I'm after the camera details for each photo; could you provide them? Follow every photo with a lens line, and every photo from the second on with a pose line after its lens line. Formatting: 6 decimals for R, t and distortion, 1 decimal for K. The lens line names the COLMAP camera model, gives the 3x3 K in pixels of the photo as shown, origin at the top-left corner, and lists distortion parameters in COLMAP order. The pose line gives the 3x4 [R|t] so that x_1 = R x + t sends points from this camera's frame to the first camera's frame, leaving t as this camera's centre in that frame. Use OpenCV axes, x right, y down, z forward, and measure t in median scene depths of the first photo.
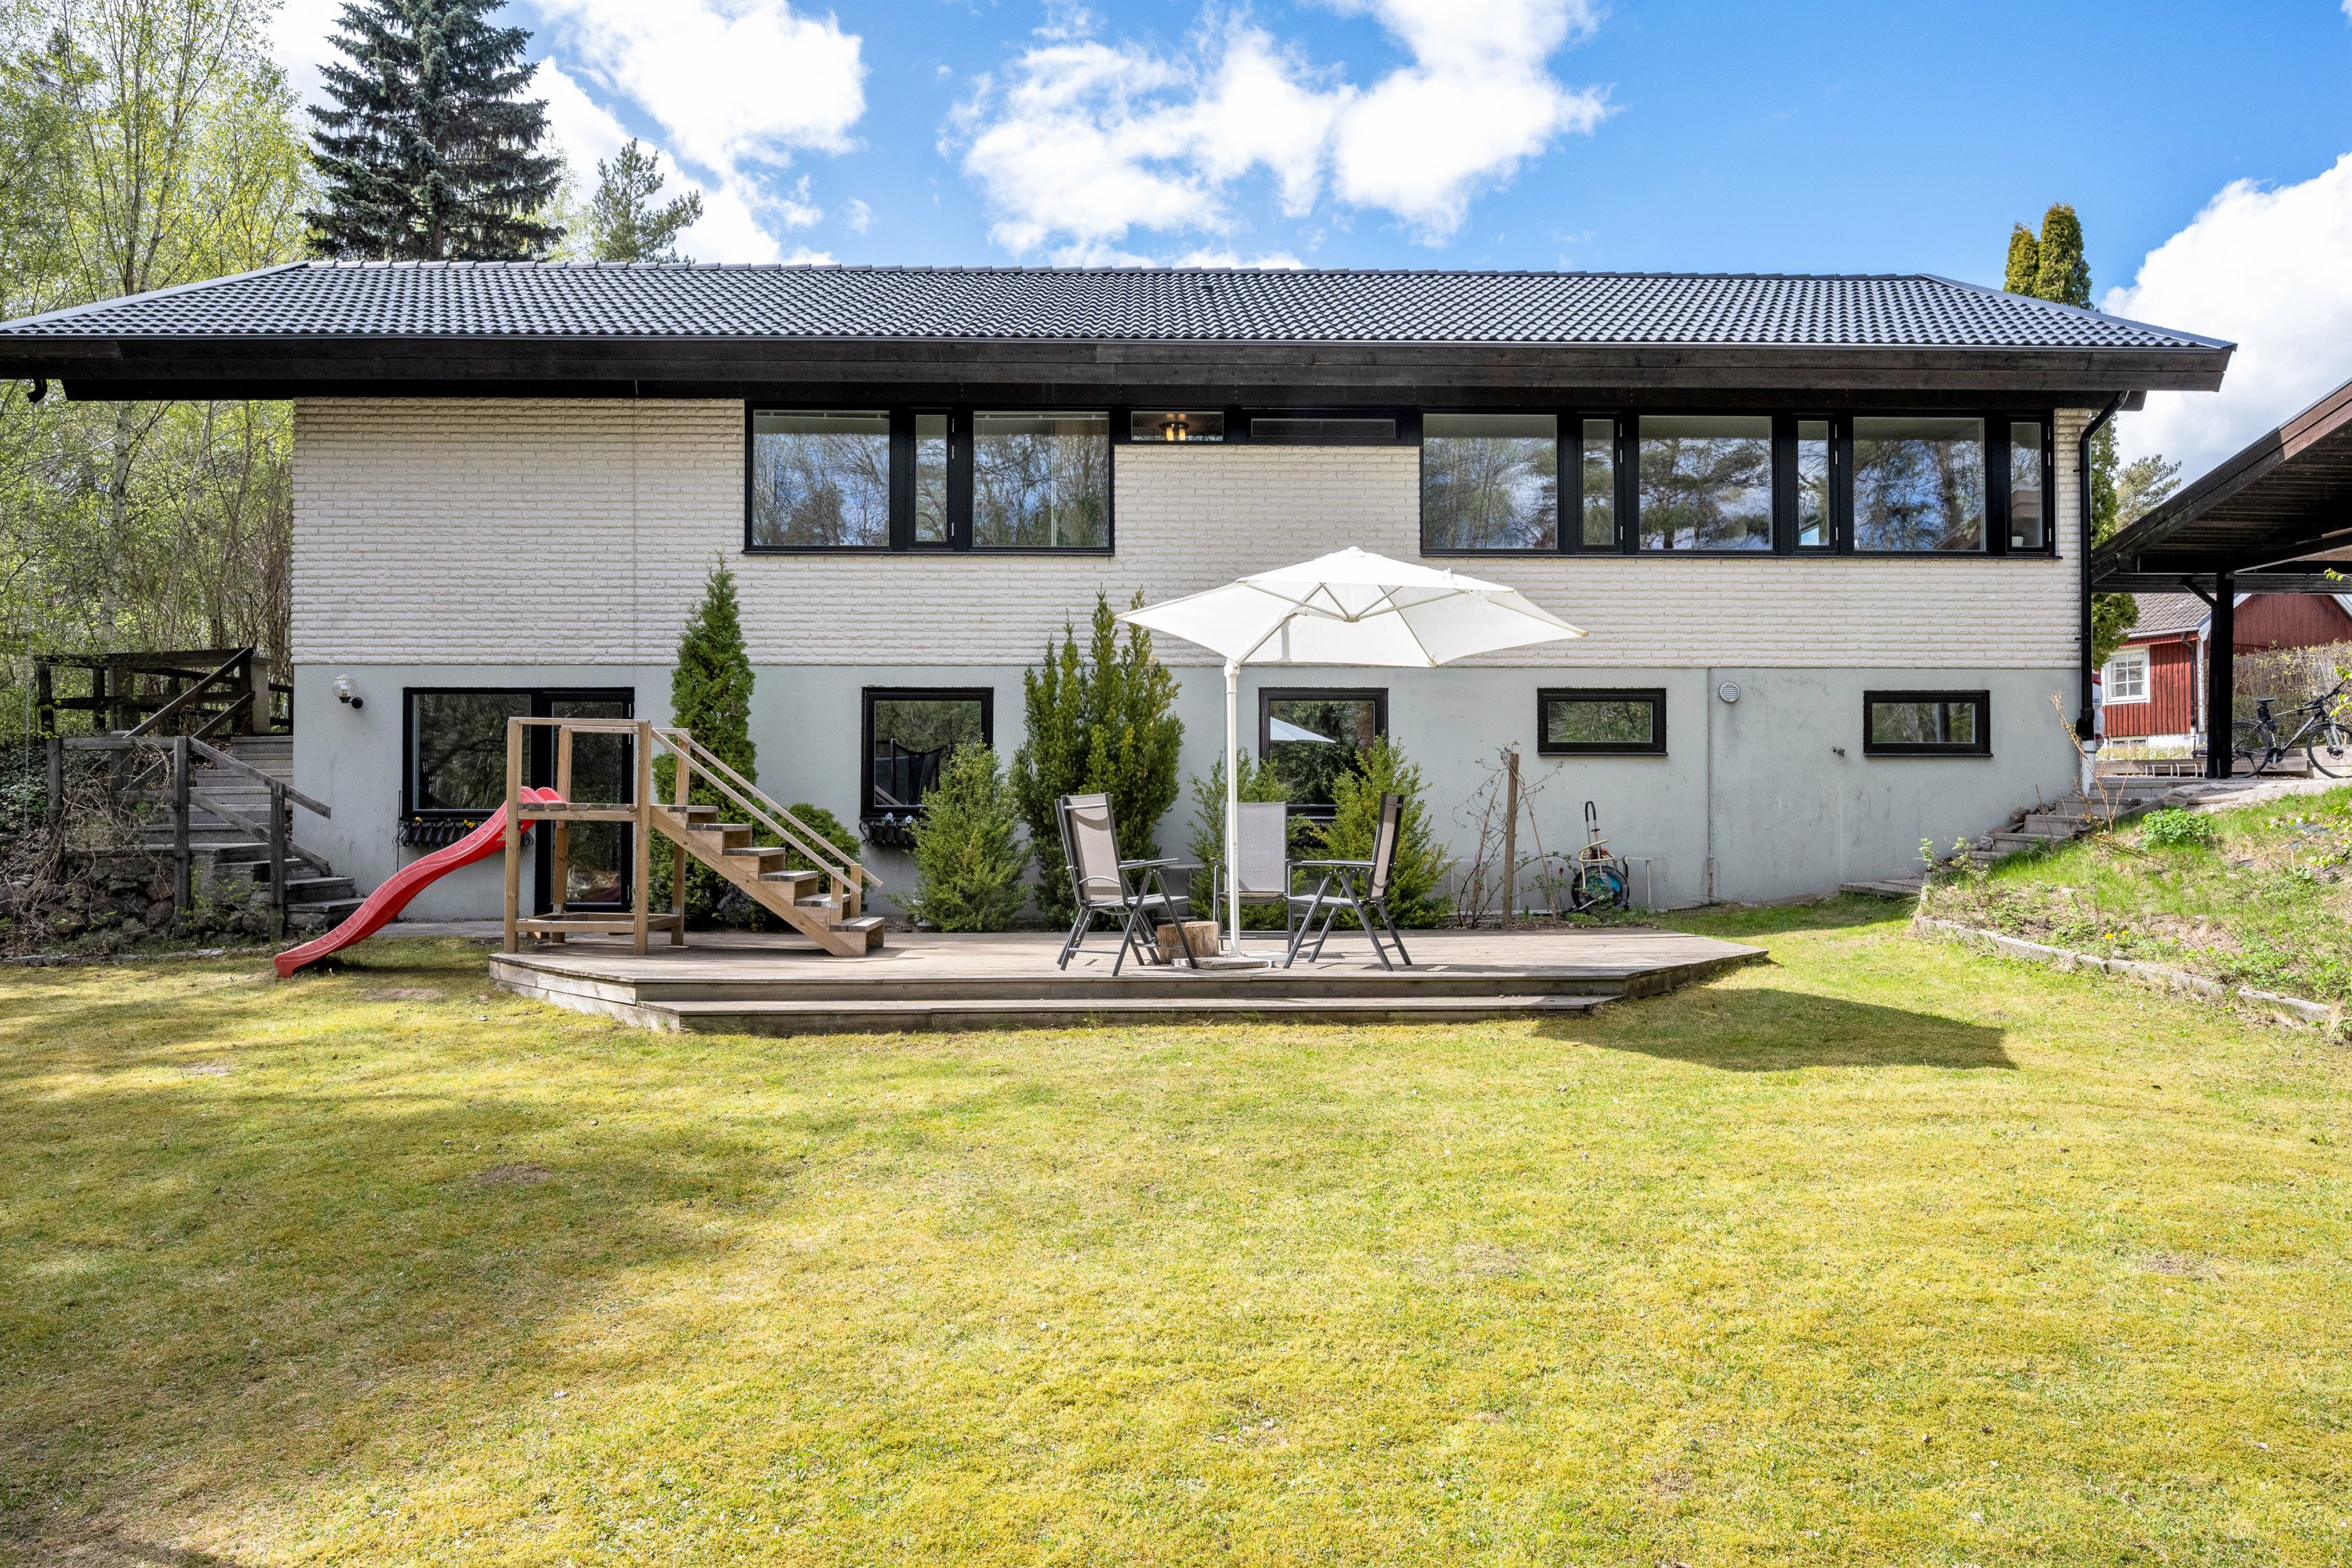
lens RADIAL K [[1462.1, 0, 1176.0], [0, 1462.1, 784.0], [0, 0, 1]] dist [-0.008730, -0.002804]
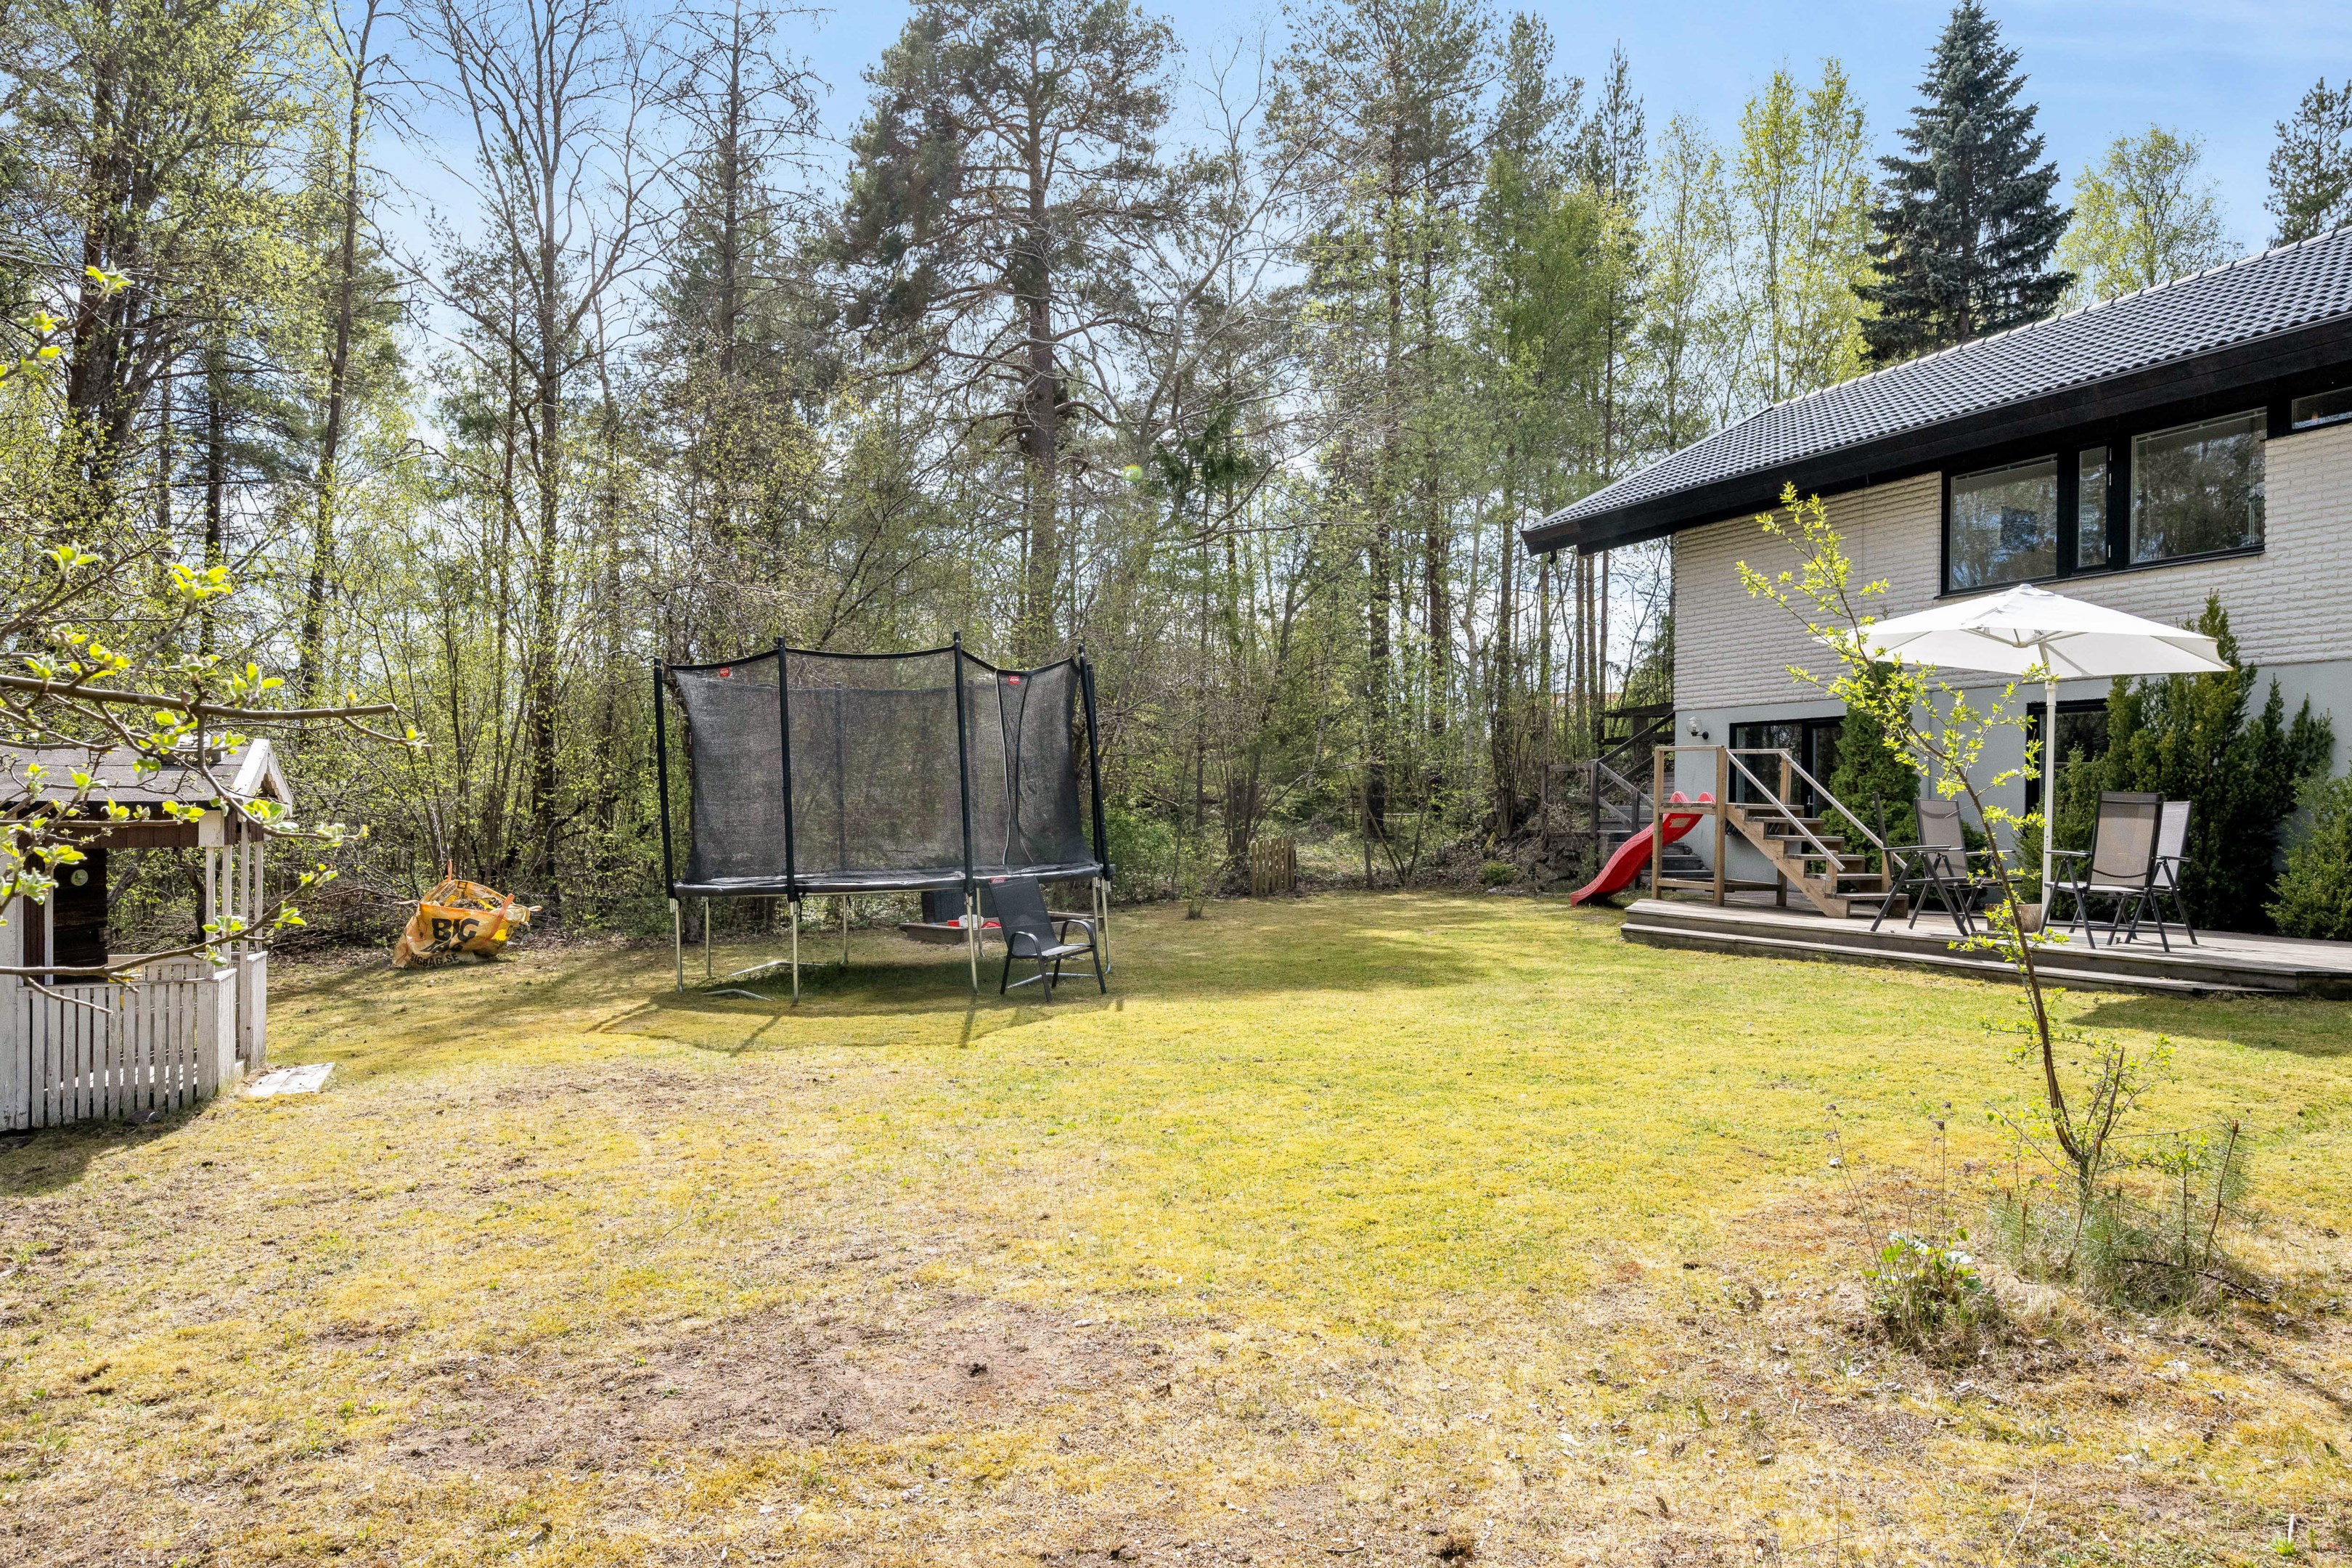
lens RADIAL K [[1503.9, 0, 1176.0], [0, 1503.9, 784.0], [0, 0, 1]] dist [-0.001677, 0.001122]
pose [[0.387684, -0.011176, -0.921724, 0.603271], [0.003816, 0.999937, -0.010520, 0.006232], [0.921784, 0.000561, 0.387703, -0.064726]]
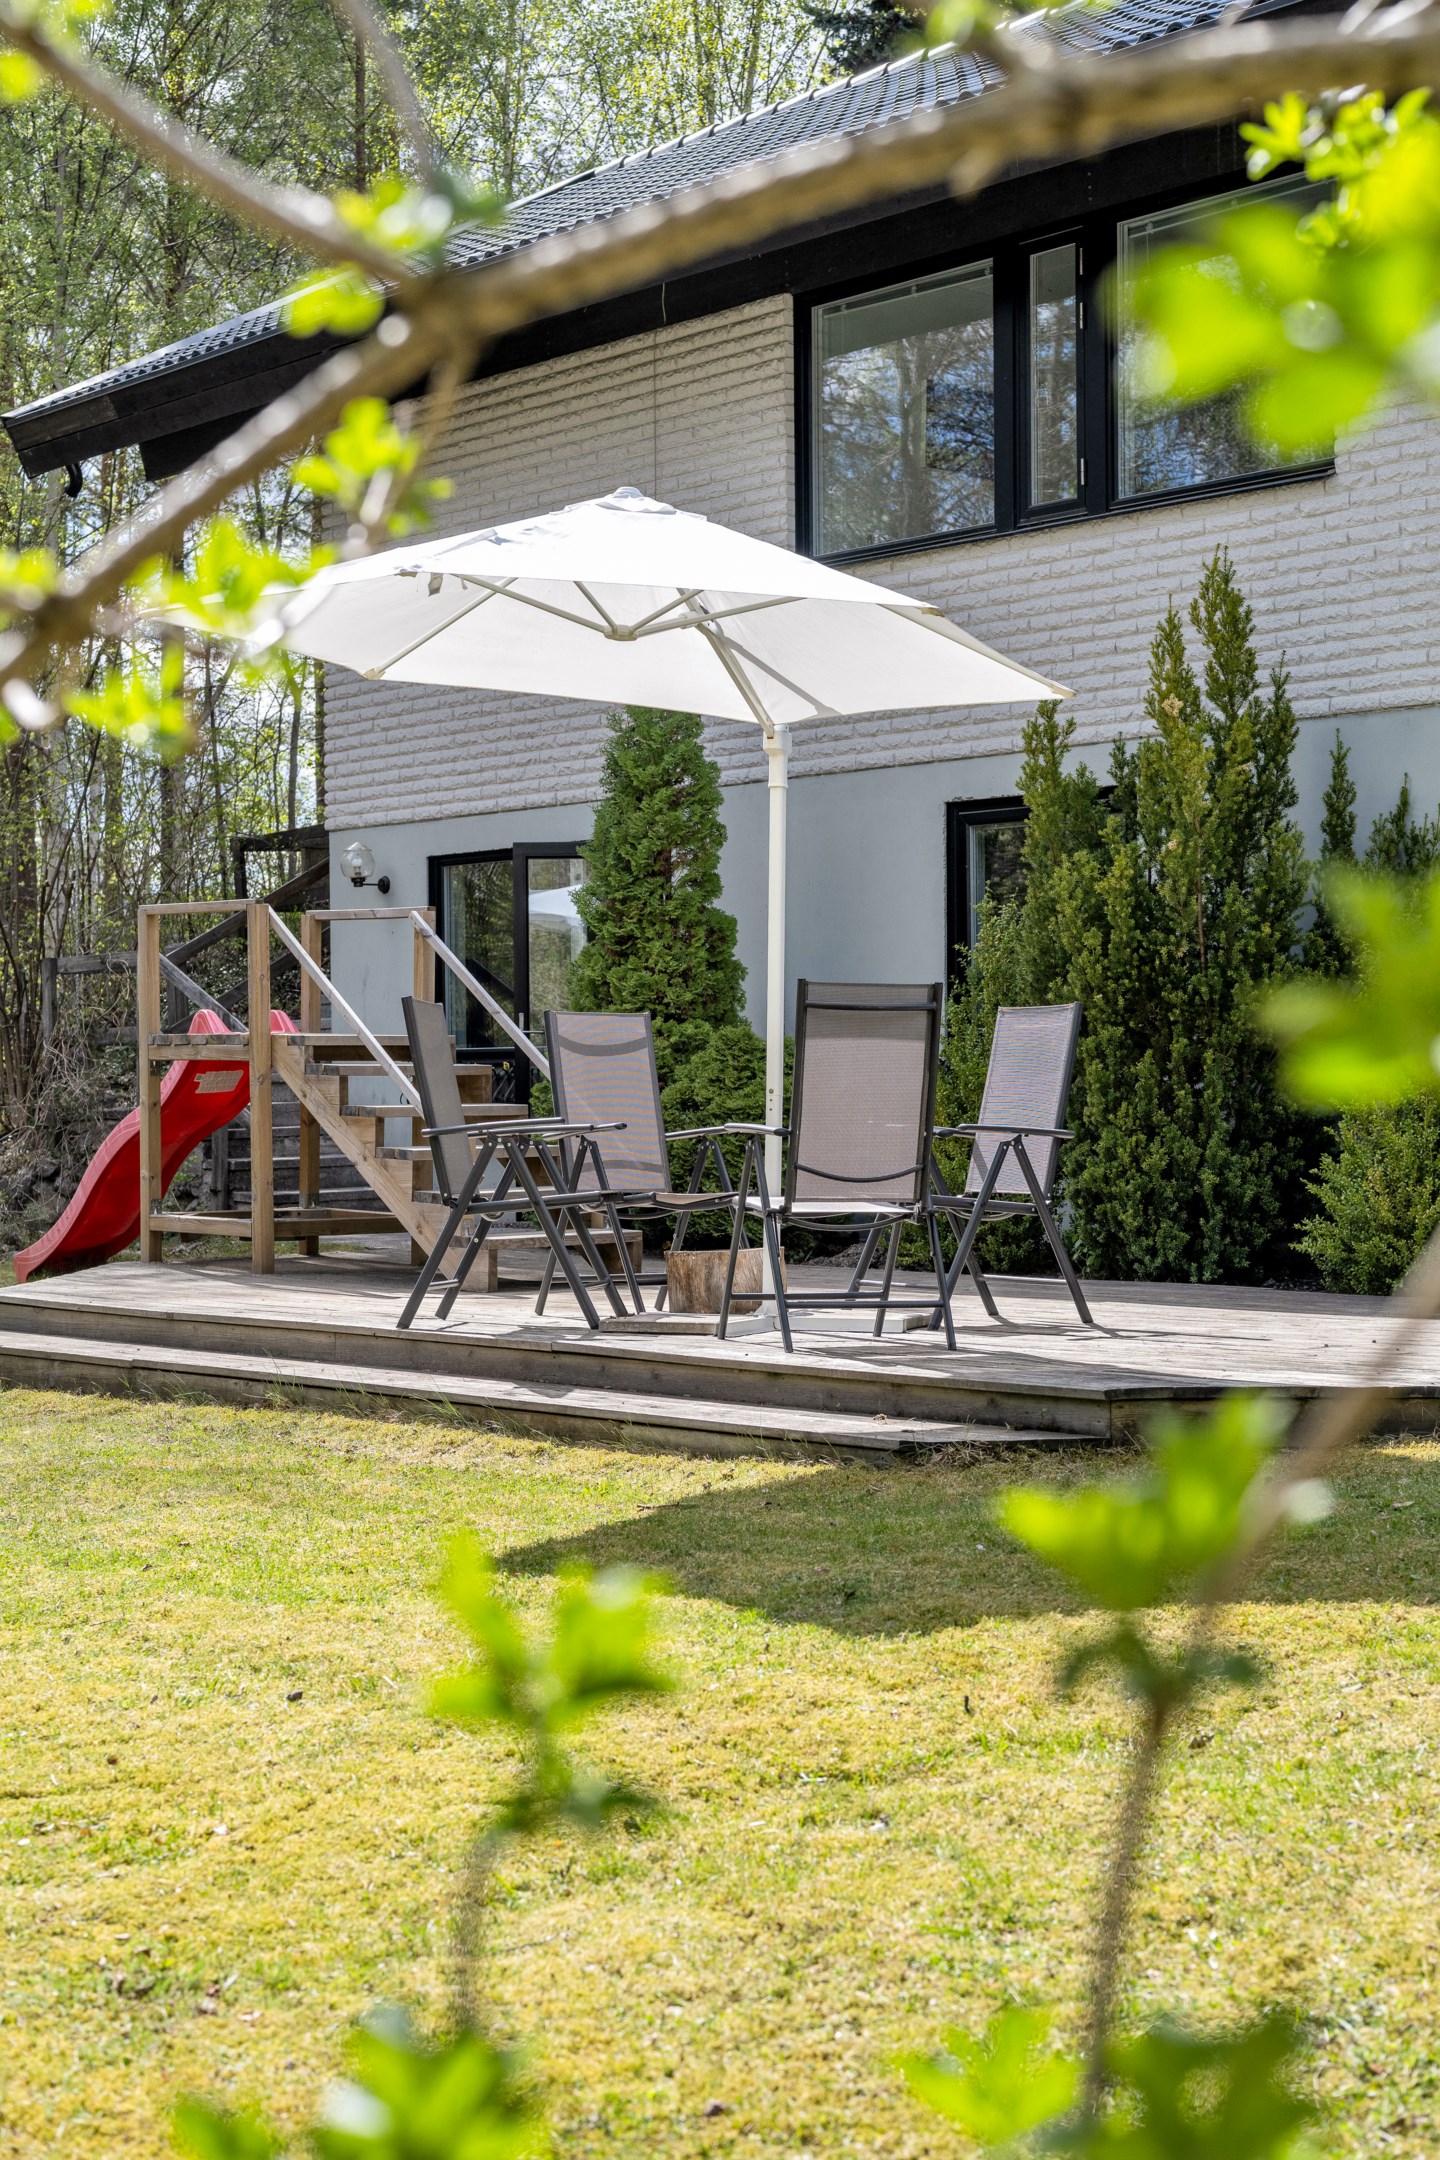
lens RADIAL K [[3152.5, 0, 725.8], [0, 3152.5, 1115.1], [0, 0, 1]] dist [0.012755, 0.060445]
pose [[0.654486, 0.001274, -0.756073, 0.586487], [0.027441, 0.999300, 0.025437, 0.014641], [0.755576, -0.037395, 0.653993, 0.194446]]
